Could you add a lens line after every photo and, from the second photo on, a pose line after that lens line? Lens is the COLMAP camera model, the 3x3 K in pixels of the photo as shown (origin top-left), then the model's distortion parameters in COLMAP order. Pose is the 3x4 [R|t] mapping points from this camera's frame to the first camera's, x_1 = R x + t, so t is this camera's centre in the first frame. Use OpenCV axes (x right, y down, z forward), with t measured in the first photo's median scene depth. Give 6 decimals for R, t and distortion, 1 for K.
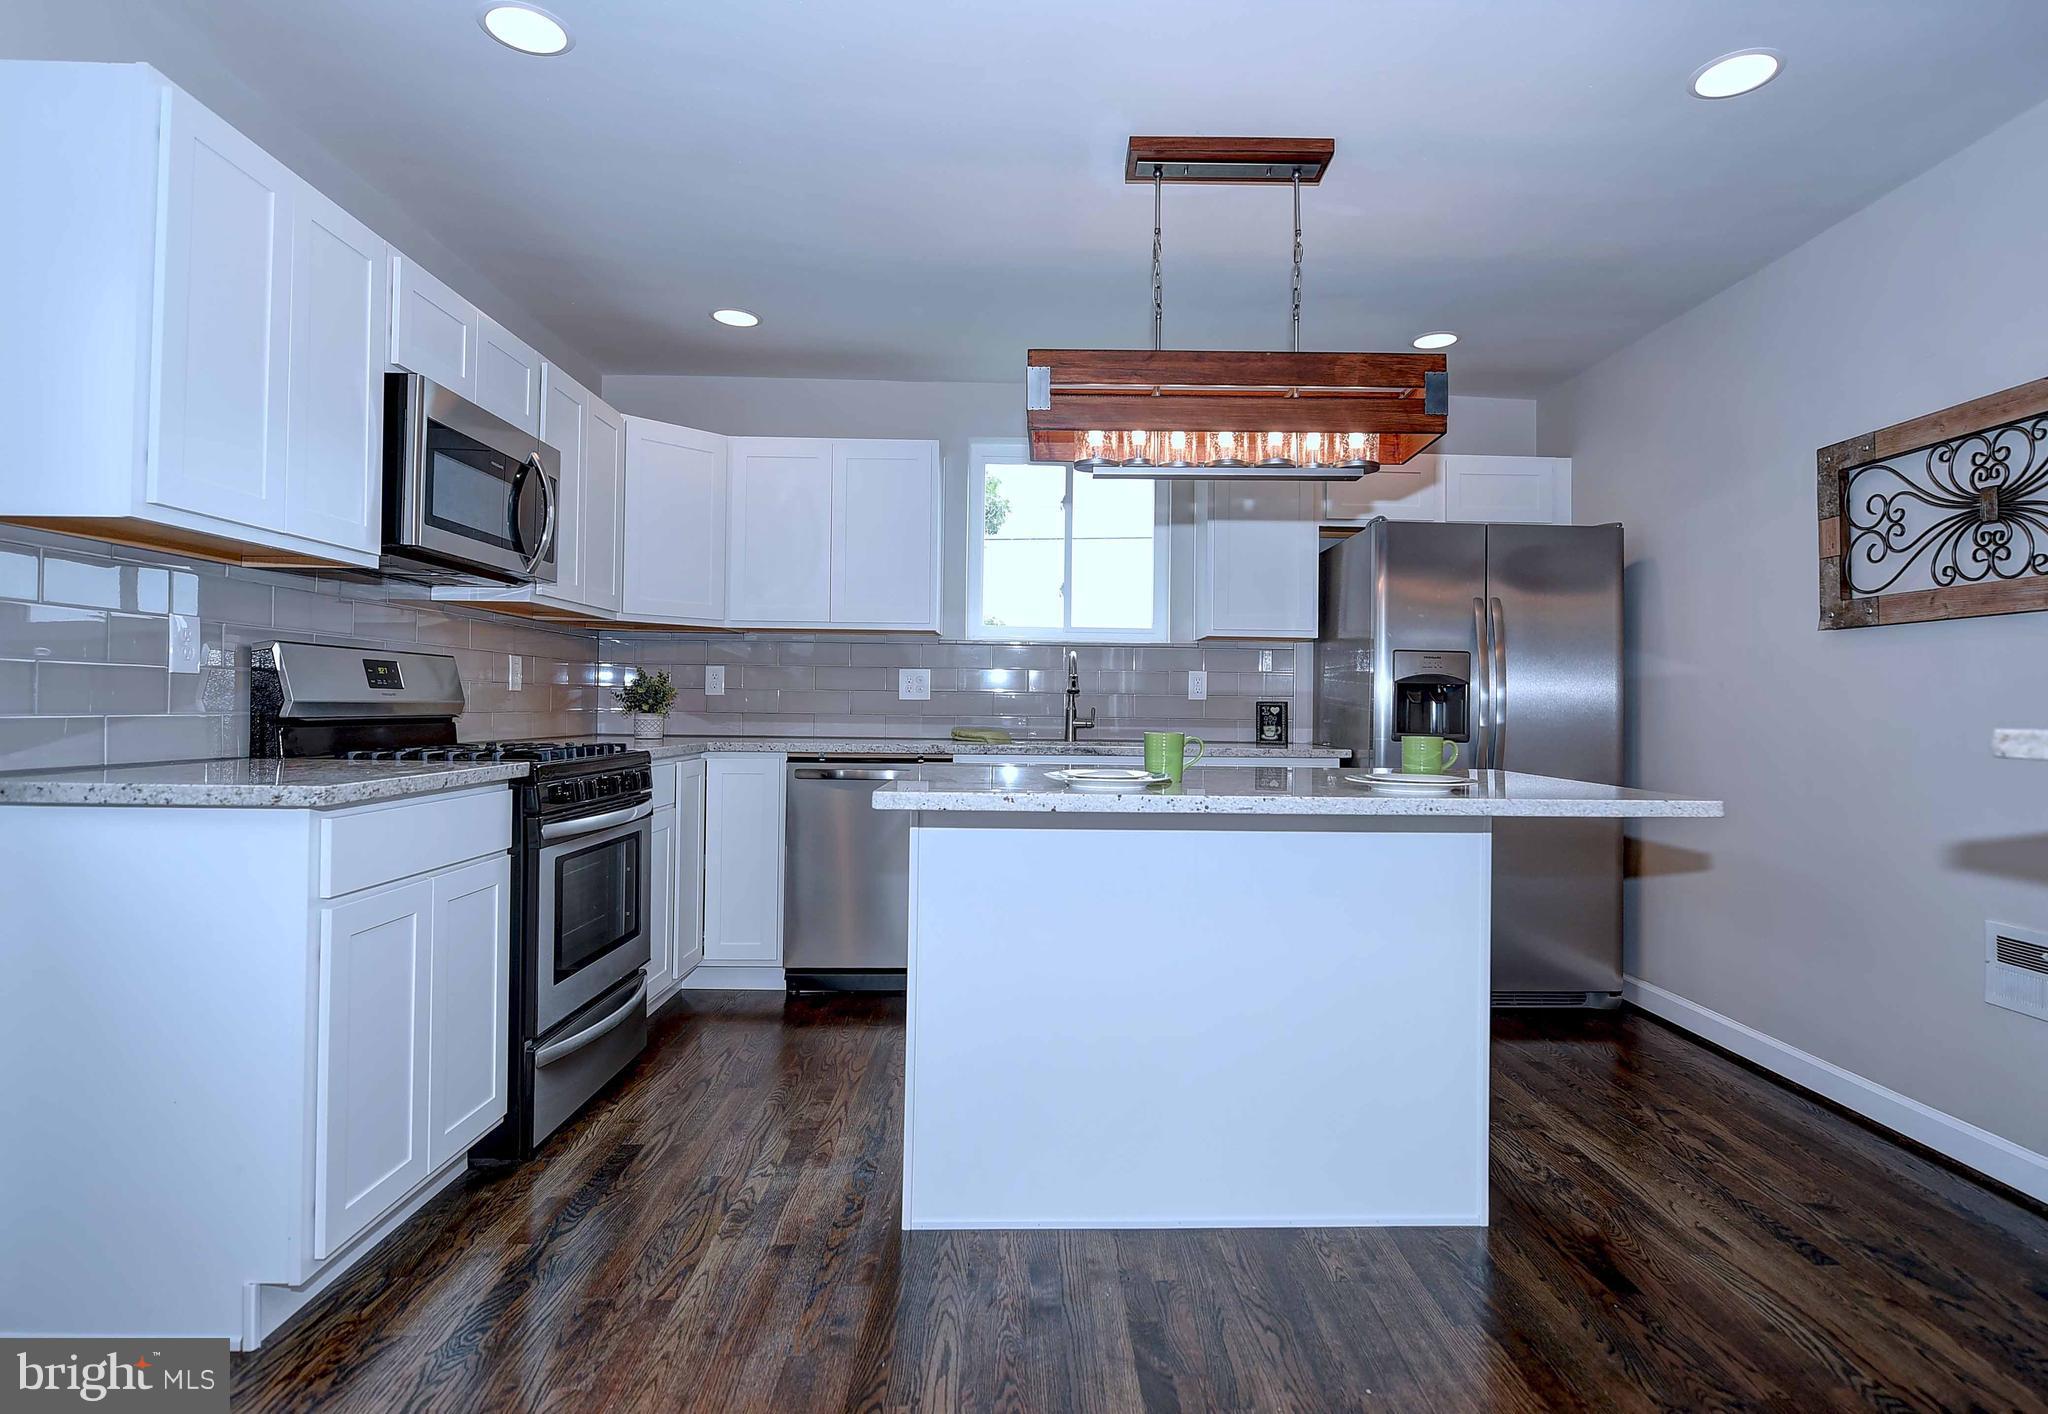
lens RADIAL K [[1050.1, 0, 1058.8], [0, 1050.1, 694.7], [0, 0, 1]] dist [-0.003803, -0.002231]
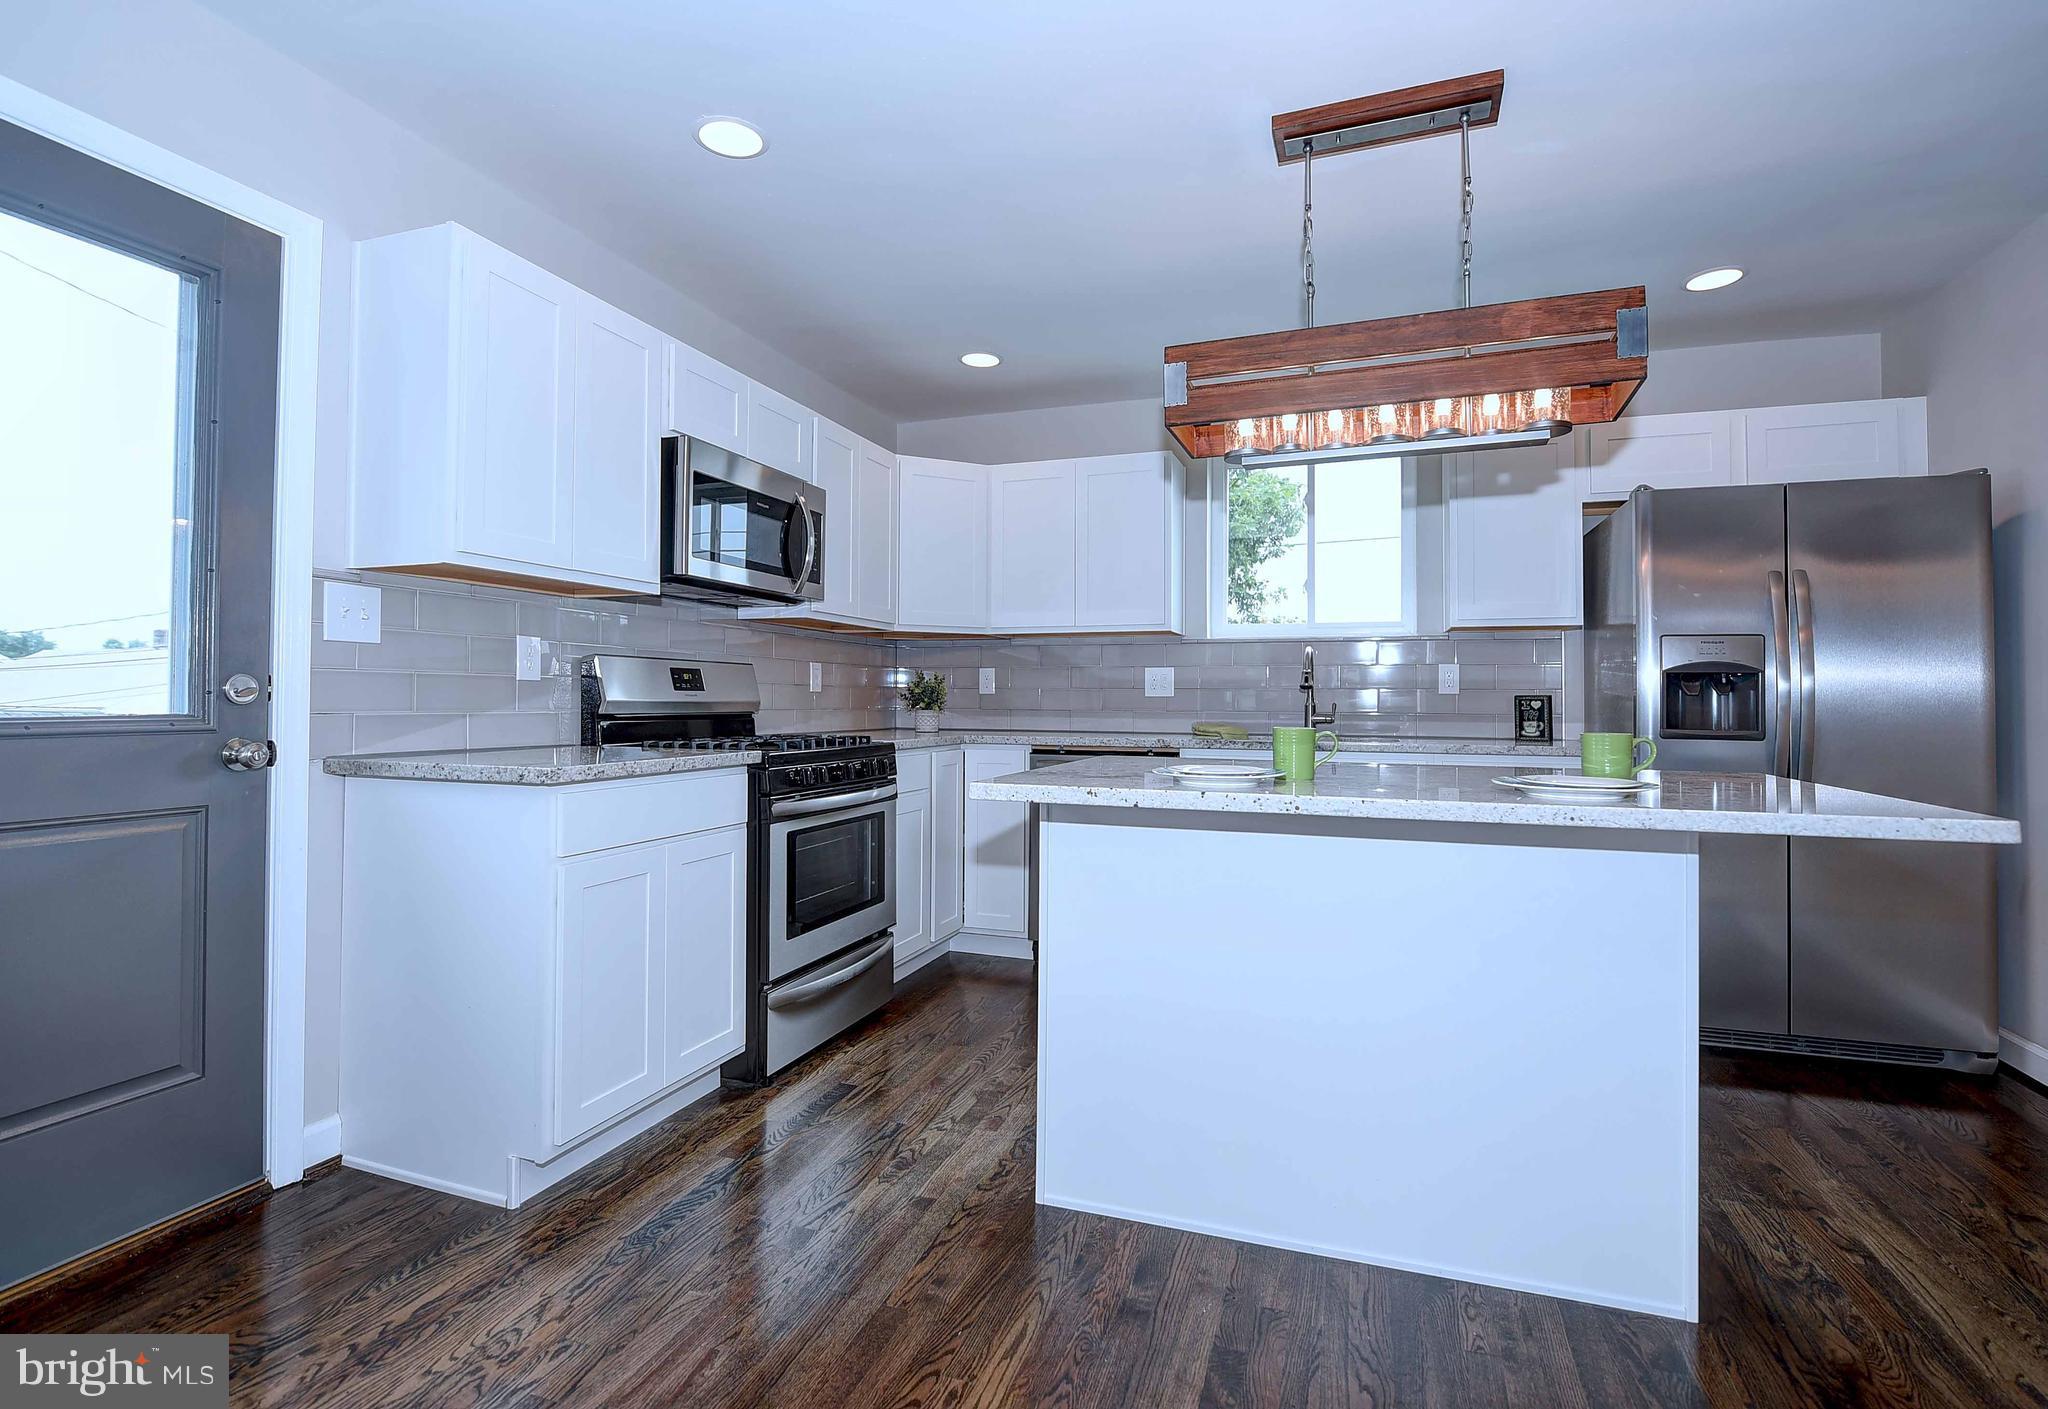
lens RADIAL K [[956.3, 0, 1040.3], [0, 956.3, 685.1], [0, 0, 1]] dist [-0.008942, -0.002108]
pose [[0.933579, -0.013147, -0.358131, 0.171672], [0.010006, 0.999894, -0.010624, 0.004078], [0.358233, 0.006335, 0.933611, 0.095637]]
